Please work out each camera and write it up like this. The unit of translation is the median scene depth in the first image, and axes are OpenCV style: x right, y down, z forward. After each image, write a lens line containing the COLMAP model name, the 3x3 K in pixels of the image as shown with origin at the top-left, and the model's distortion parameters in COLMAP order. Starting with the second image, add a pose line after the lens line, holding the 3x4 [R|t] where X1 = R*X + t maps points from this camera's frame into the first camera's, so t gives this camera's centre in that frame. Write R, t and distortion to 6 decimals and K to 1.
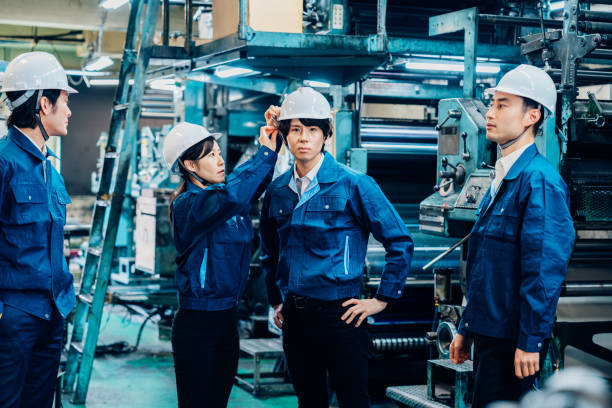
lens RADIAL K [[1164.2, 0, 306.0], [0, 1164.2, 204.0], [0, 0, 1]] dist [0.079847, -0.319379]
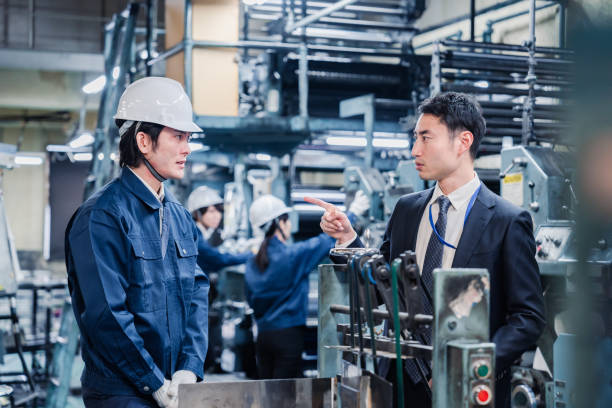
lens RADIAL K [[1164.2, 0, 306.0], [0, 1164.2, 204.0], [0, 0, 1]] dist [0.079847, -0.319379]
pose [[0.999937, -0.010968, 0.002262, 0.056148], [0.011087, 0.998041, -0.061573, 0.019049], [-0.001583, 0.061594, 0.998100, -0.184961]]
